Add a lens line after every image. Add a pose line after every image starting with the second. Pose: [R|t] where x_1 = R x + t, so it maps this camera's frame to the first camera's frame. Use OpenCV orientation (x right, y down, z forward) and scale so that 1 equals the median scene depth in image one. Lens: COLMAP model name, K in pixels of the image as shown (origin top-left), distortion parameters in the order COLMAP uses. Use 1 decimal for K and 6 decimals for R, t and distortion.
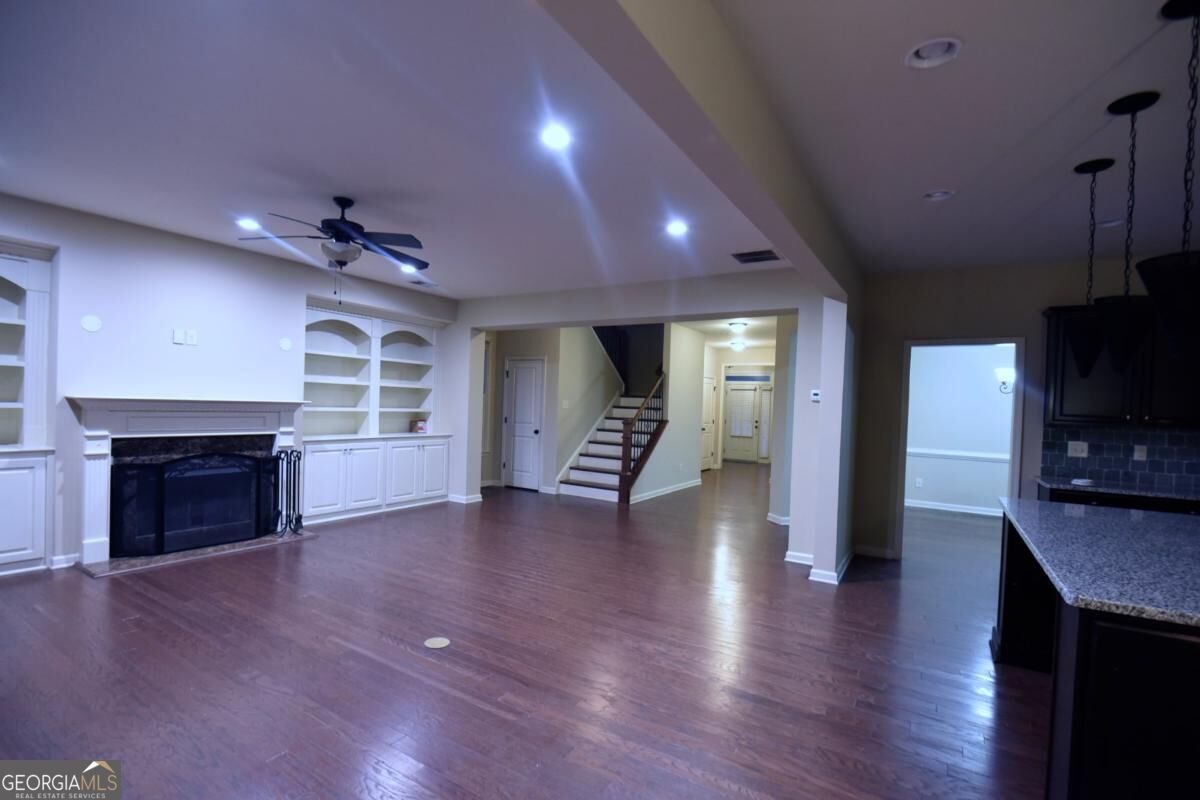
lens RADIAL K [[550.3, 0, 605.9], [0, 550.3, 414.9], [0, 0, 1]] dist [-0.014567, -0.000830]
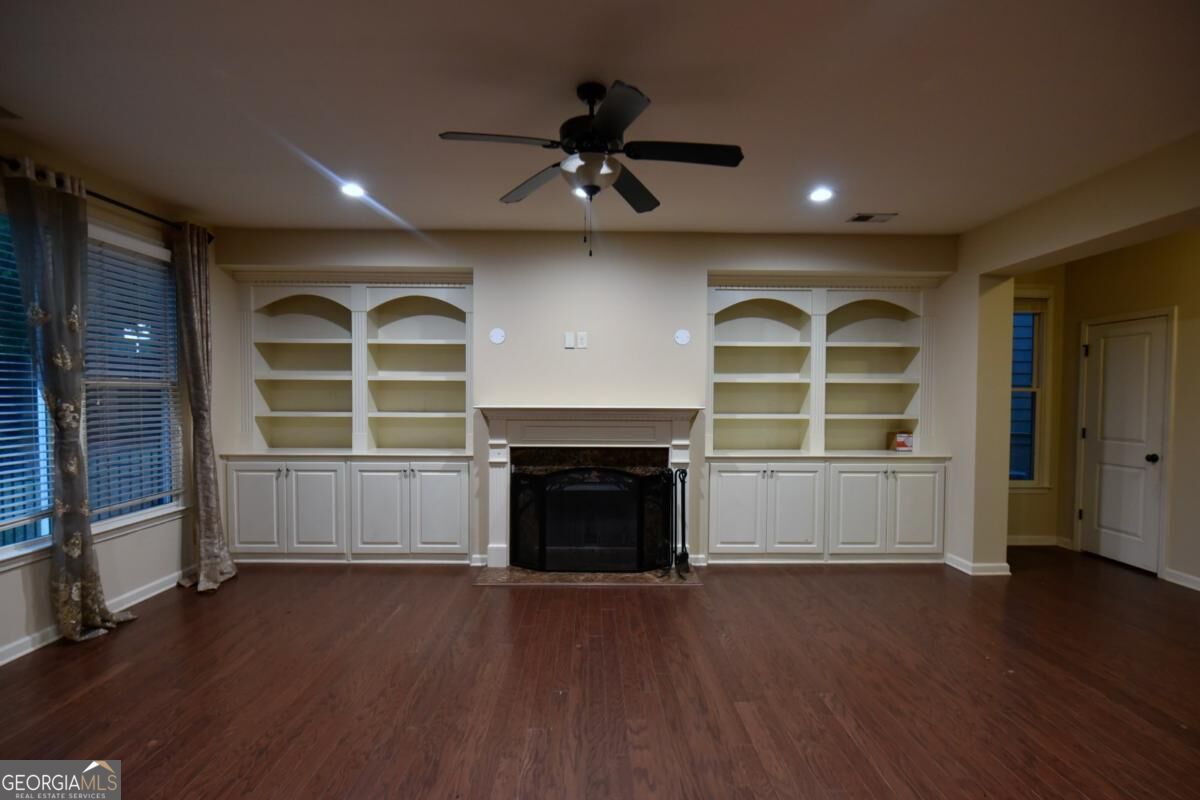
lens RADIAL K [[550.3, 0, 605.9], [0, 550.3, 414.9], [0, 0, 1]] dist [-0.014567, -0.000830]
pose [[0.532620, -0.006234, -0.846332, 0.043194], [-0.001221, 0.999966, -0.008134, -0.006903], [0.846354, 0.005366, 0.532594, 0.469466]]
